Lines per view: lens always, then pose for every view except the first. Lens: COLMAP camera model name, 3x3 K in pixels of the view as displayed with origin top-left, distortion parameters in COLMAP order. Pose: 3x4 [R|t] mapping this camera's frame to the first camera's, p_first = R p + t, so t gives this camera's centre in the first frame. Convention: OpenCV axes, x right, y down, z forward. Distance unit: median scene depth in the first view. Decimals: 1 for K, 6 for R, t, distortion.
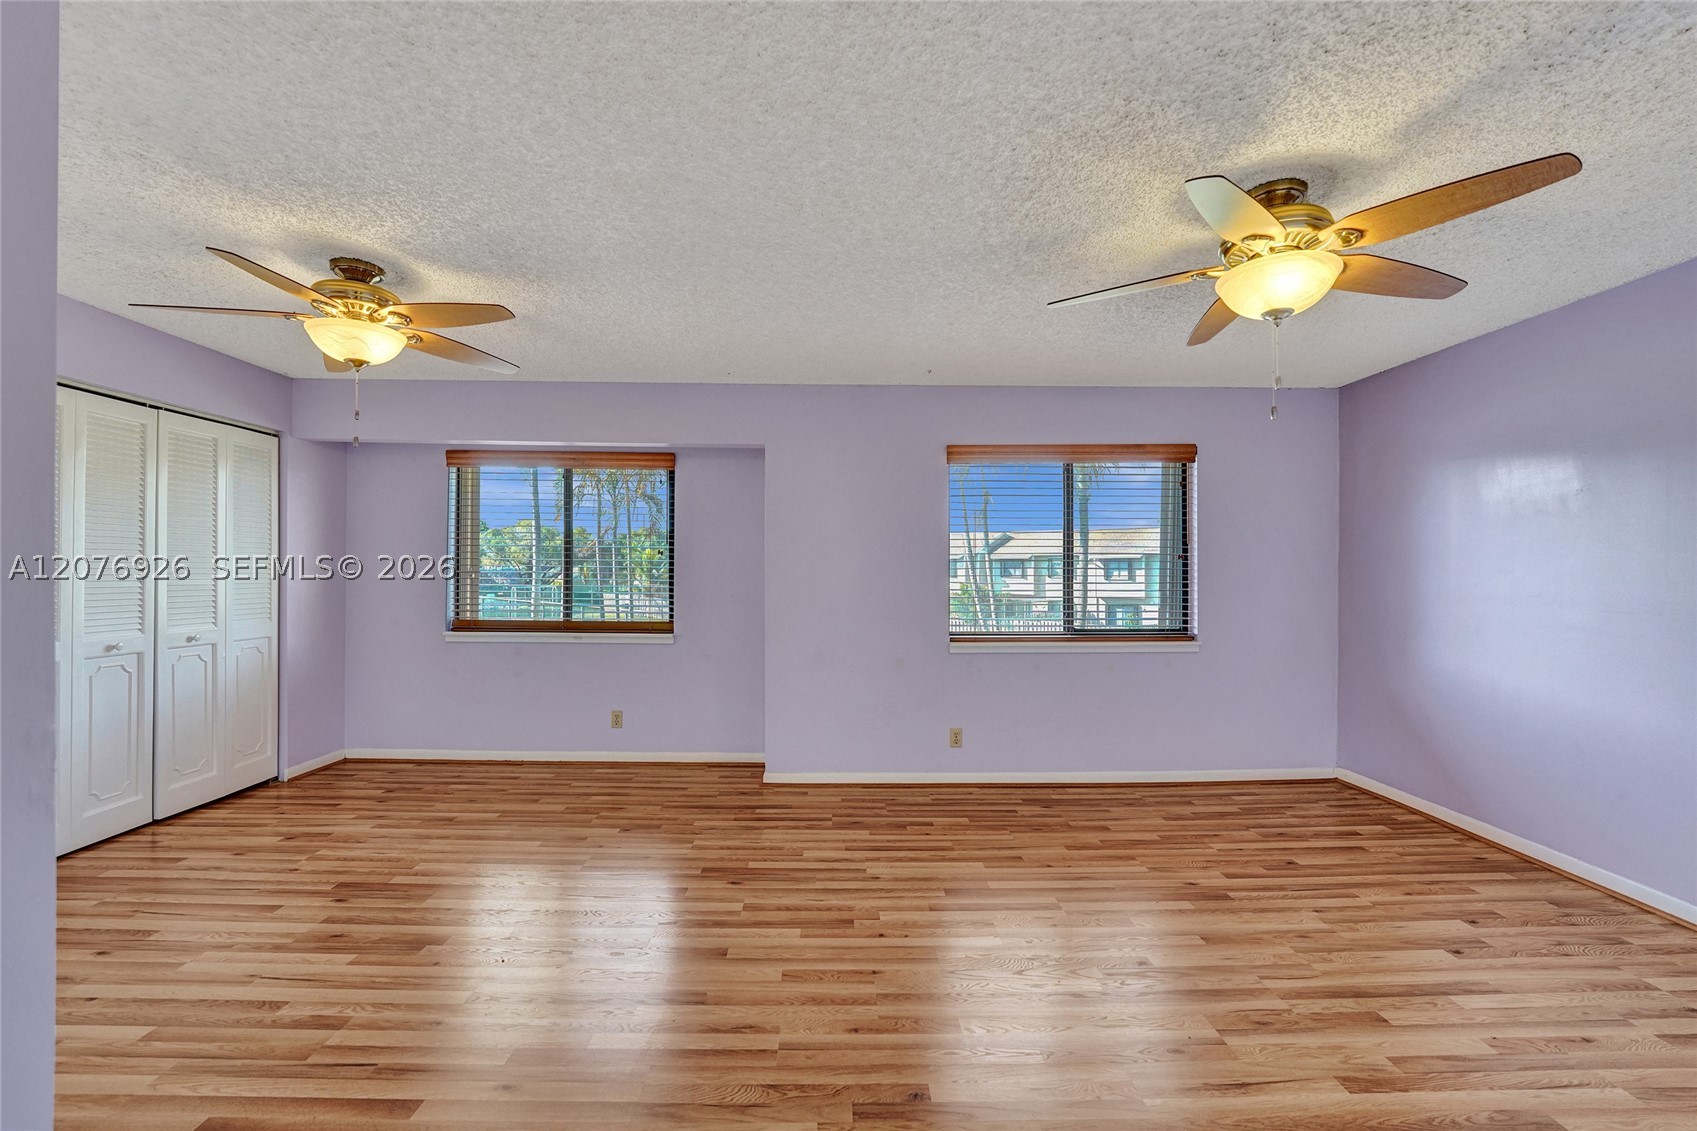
lens RADIAL K [[704.2, 0, 843.6], [0, 704.2, 564.3], [0, 0, 1]] dist [-0.018371, -0.000207]
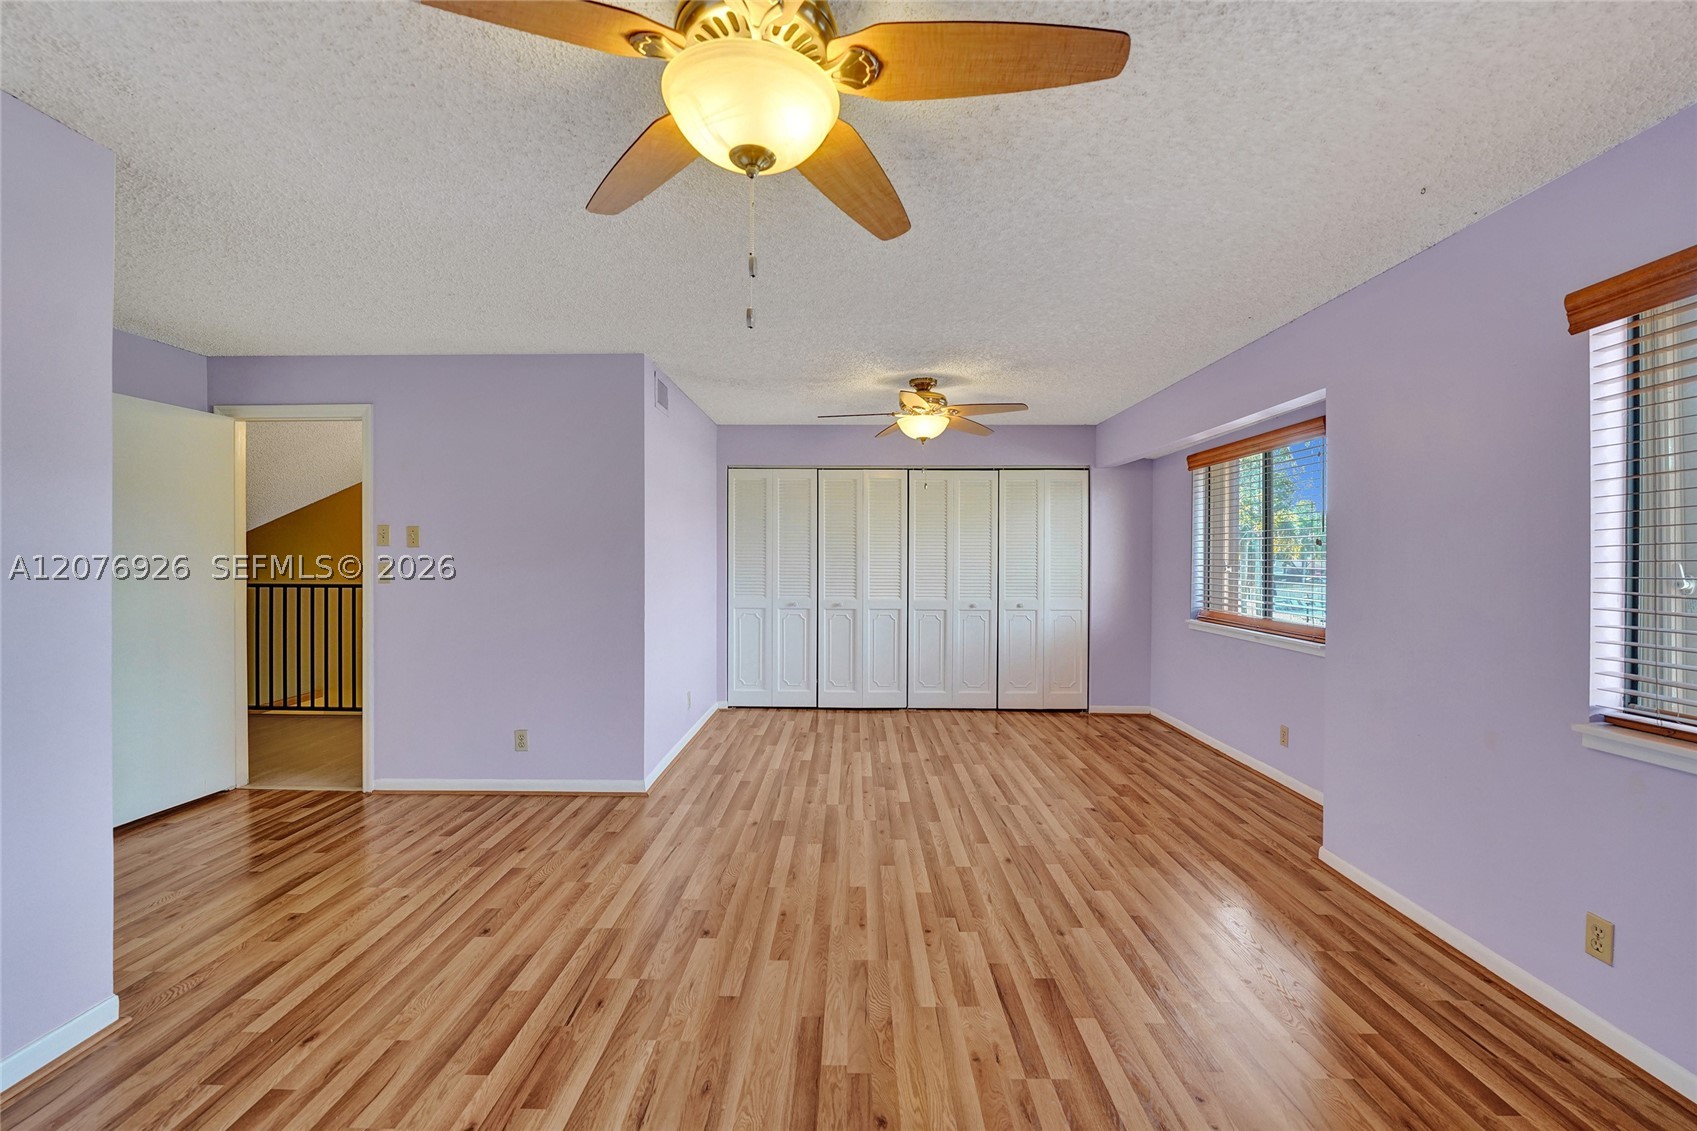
lens RADIAL K [[704.2, 0, 843.6], [0, 704.2, 564.3], [0, 0, 1]] dist [-0.018371, -0.000207]
pose [[-0.035973, 0.001074, -0.999352, 0.680906], [0.007716, 0.999970, 0.000797, 0.005138], [0.999323, -0.007683, -0.035980, 0.597670]]
